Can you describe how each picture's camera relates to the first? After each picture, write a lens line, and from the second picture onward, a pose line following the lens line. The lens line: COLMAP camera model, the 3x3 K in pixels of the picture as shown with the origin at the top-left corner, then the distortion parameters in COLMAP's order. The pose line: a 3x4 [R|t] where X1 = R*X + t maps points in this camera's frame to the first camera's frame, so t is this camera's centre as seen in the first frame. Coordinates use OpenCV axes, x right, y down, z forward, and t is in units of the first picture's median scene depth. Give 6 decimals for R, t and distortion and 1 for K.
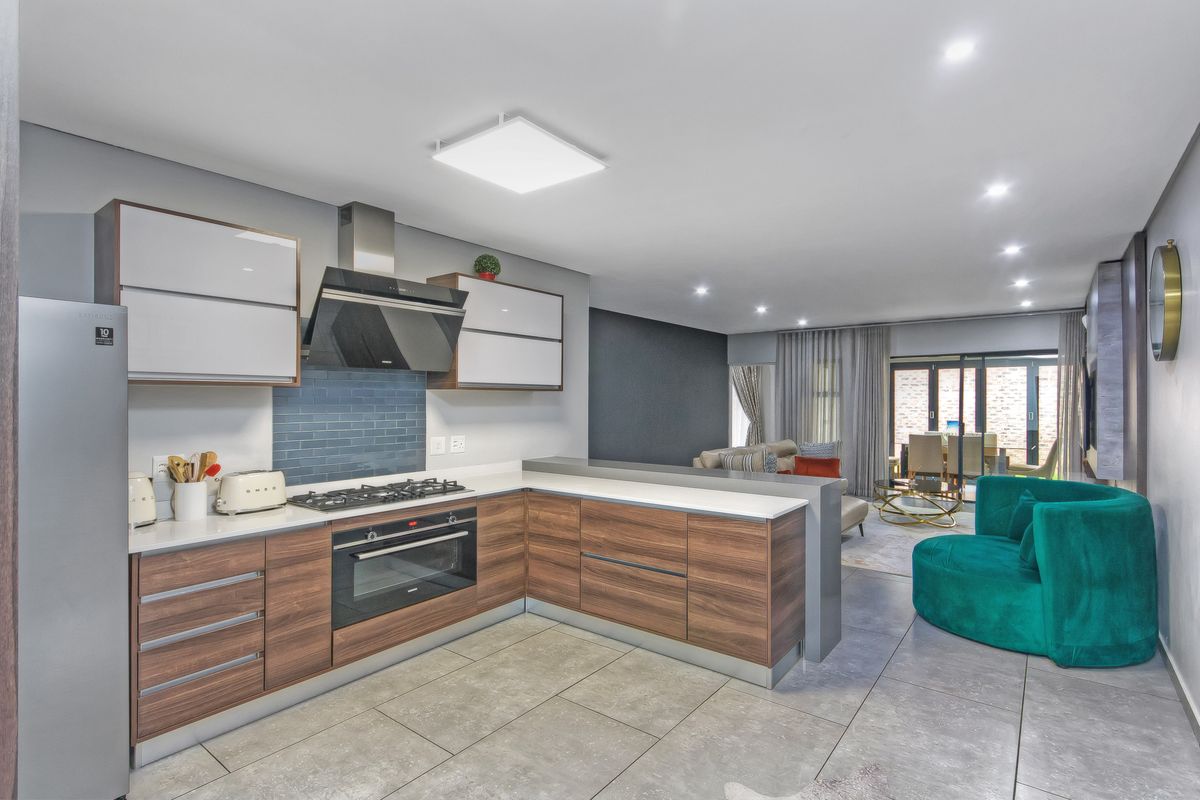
lens RADIAL K [[570.7, 0, 606.8], [0, 570.7, 400.2], [0, 0, 1]] dist [0.002940, 0.001535]
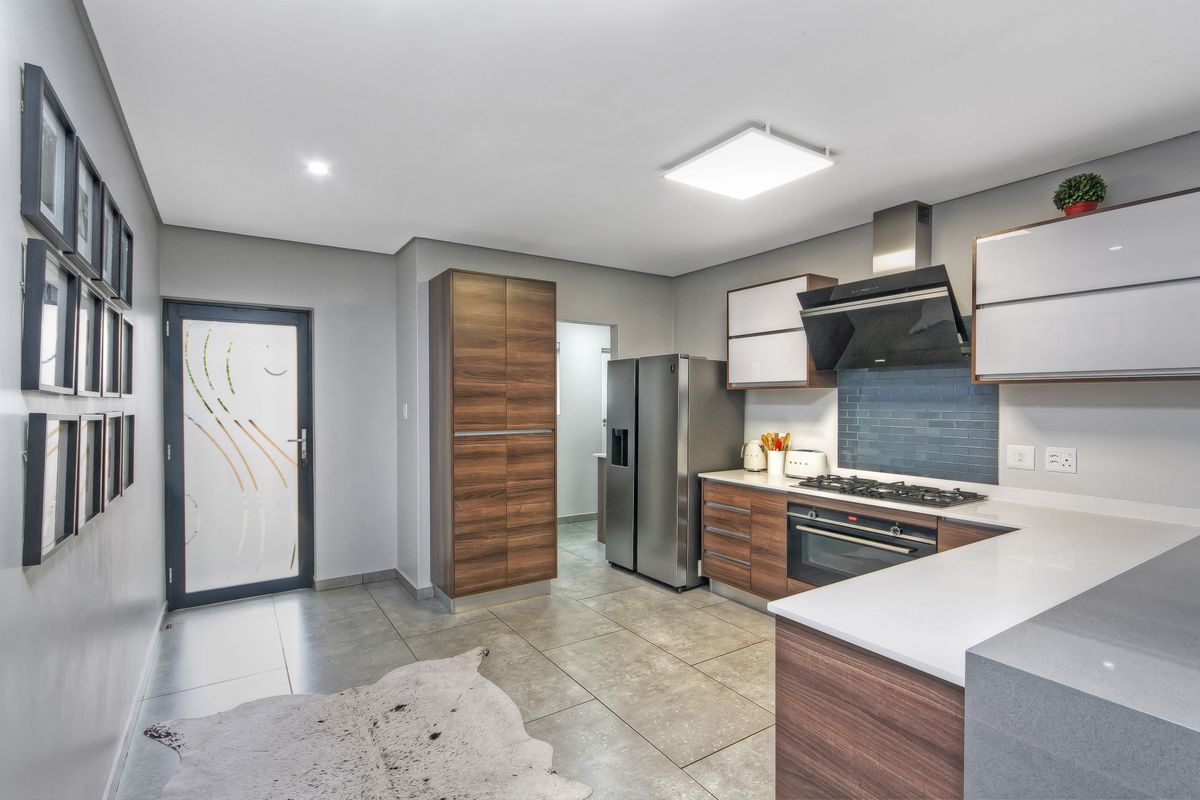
lens RADIAL K [[570.7, 0, 611.6], [0, 570.7, 396.6], [0, 0, 1]] dist [0.002940, 0.001535]
pose [[-0.322220, -0.003569, -0.946658, 0.899024], [0.003898, 0.999979, -0.005097, 0.000560], [0.946657, -0.005333, -0.322199, 1.071969]]
